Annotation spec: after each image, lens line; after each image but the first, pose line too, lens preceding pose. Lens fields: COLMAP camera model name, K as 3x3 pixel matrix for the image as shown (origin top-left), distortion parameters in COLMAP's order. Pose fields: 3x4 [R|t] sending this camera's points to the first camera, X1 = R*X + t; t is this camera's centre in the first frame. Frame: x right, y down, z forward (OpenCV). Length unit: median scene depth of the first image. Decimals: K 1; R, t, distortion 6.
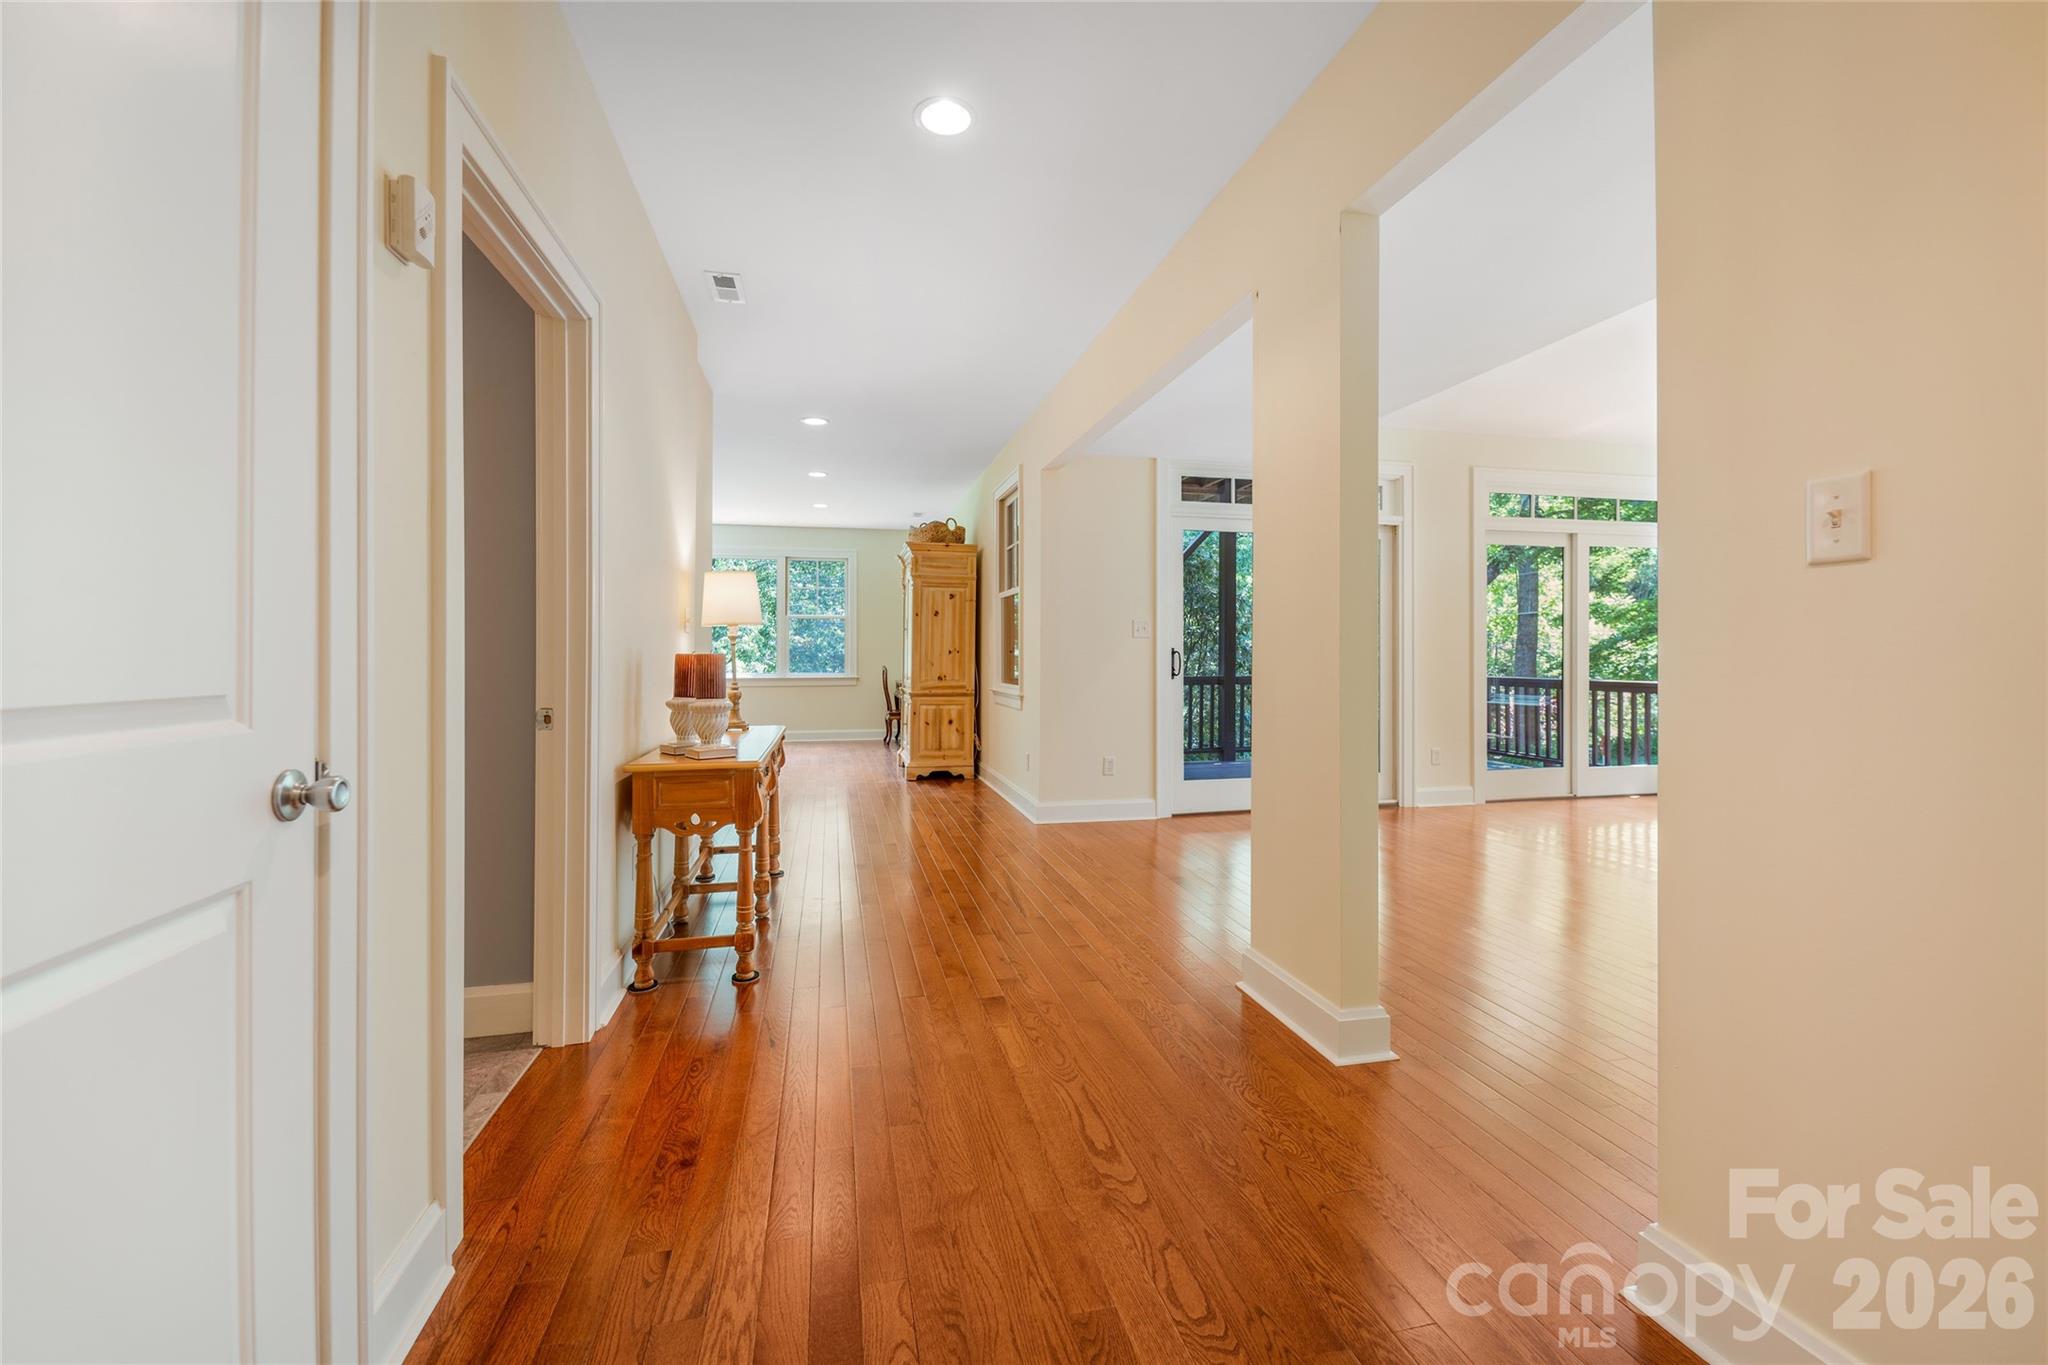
lens RADIAL K [[831.4, 0, 1028.4], [0, 831.4, 673.9], [0, 0, 1]] dist [0.023146, -0.010014]
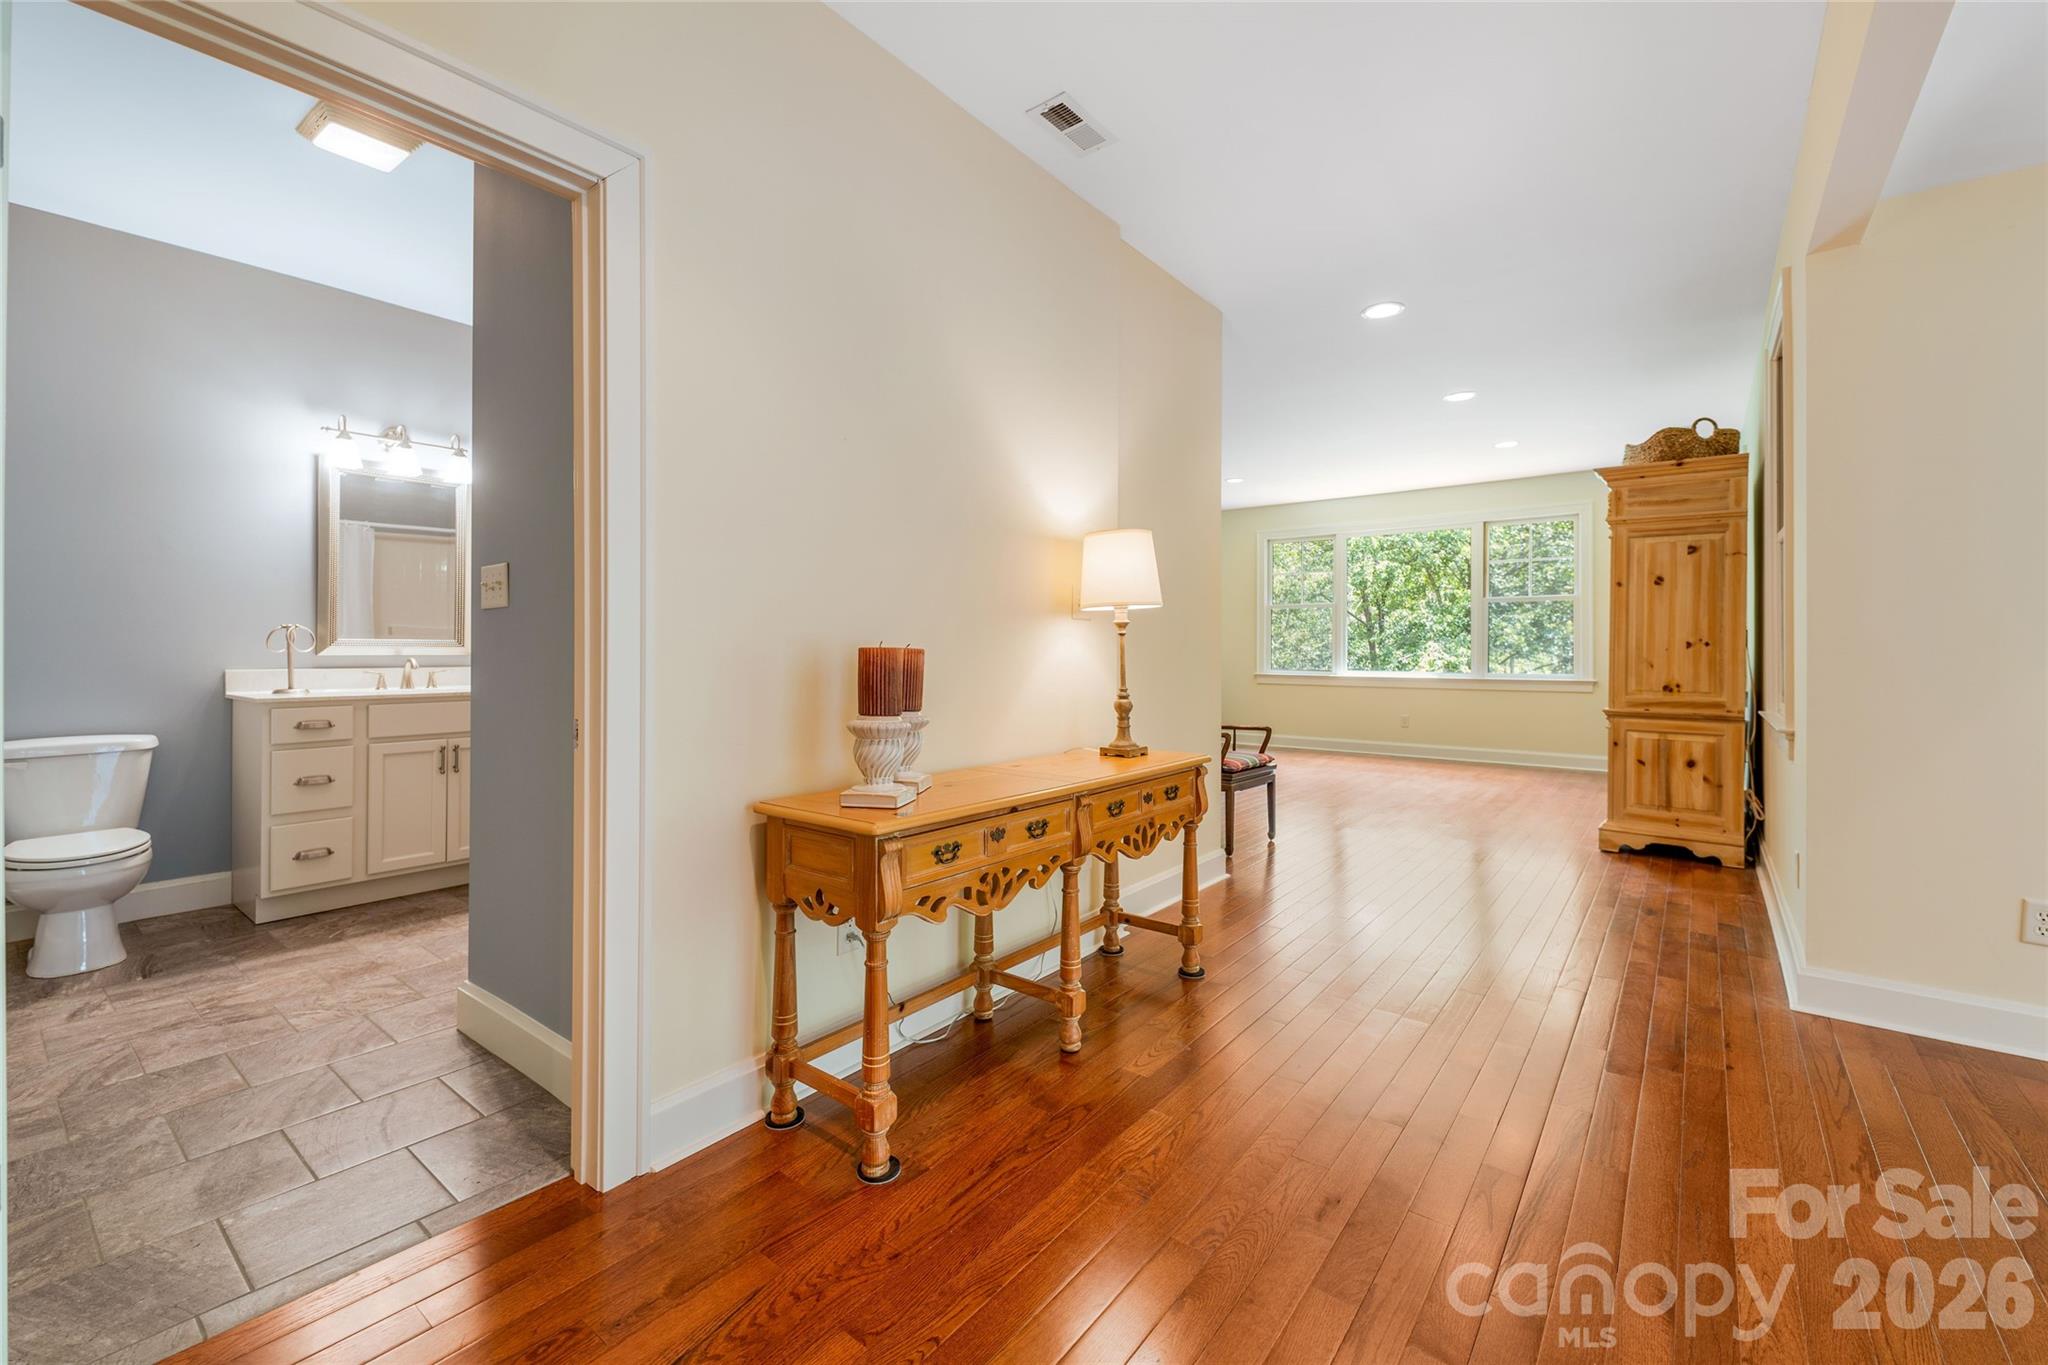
lens RADIAL K [[854.5, 0, 998.0], [0, 854.5, 652.4], [0, 0, 1]] dist [0.024247, 0.000039]
pose [[0.628532, 0.002365, -0.777780, 0.075219], [-0.017794, 0.999777, -0.011339, -0.005182], [0.777580, 0.020967, 0.628434, 0.234204]]
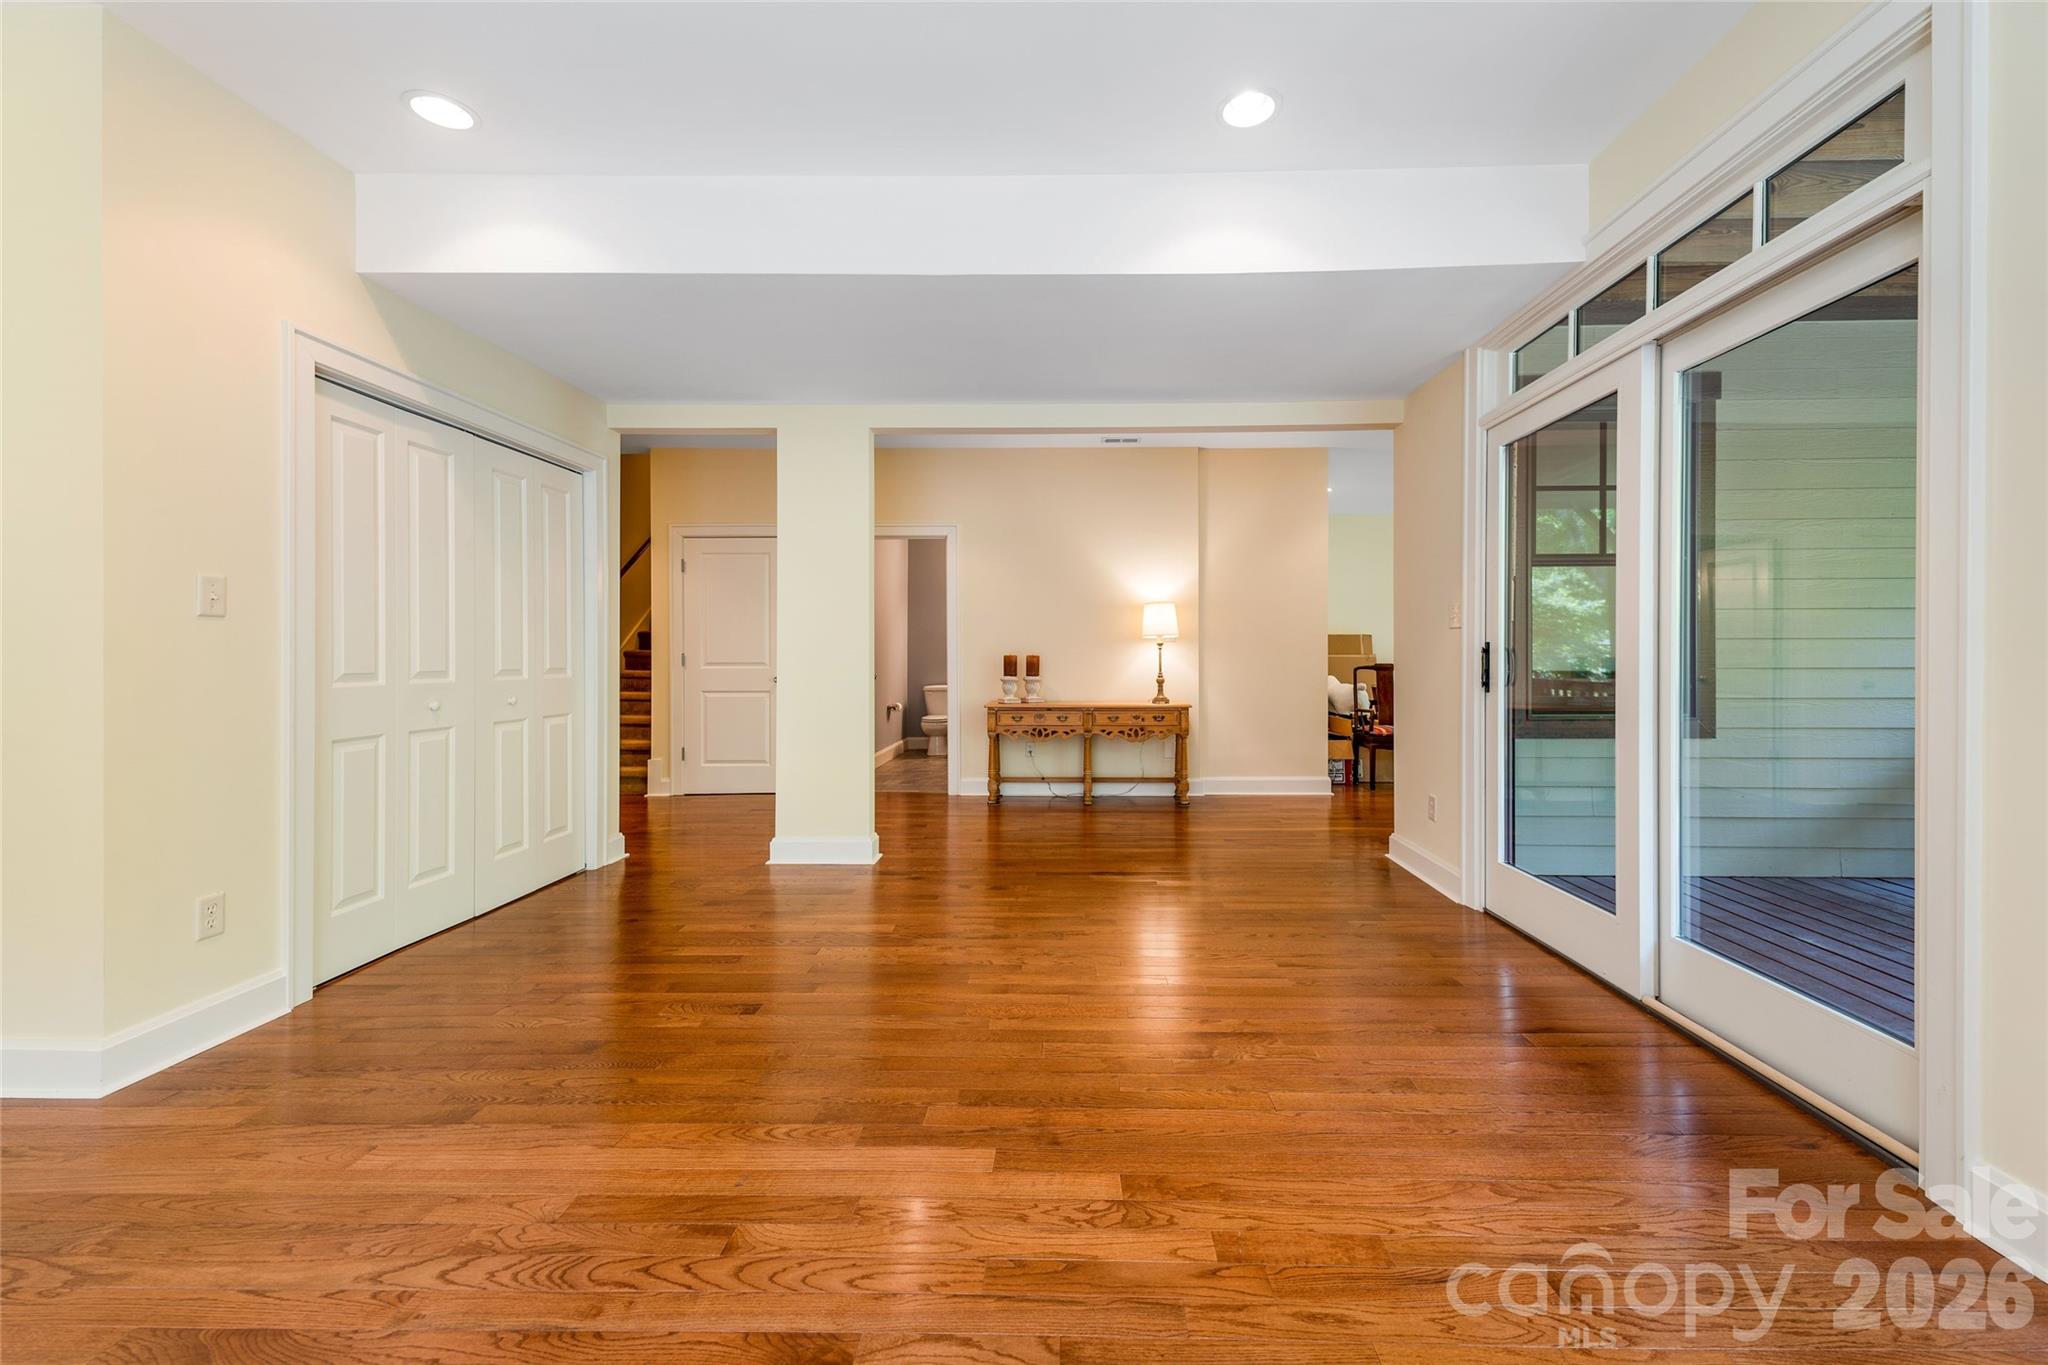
lens RADIAL K [[831.4, 0, 1028.4], [0, 831.4, 673.9], [0, 0, 1]] dist [0.023146, -0.010014]
pose [[-0.253691, 0.022300, -0.967028, 0.612238], [-0.016975, 0.999478, 0.027502, -0.013000], [0.967136, 0.023392, -0.253180, 0.574611]]
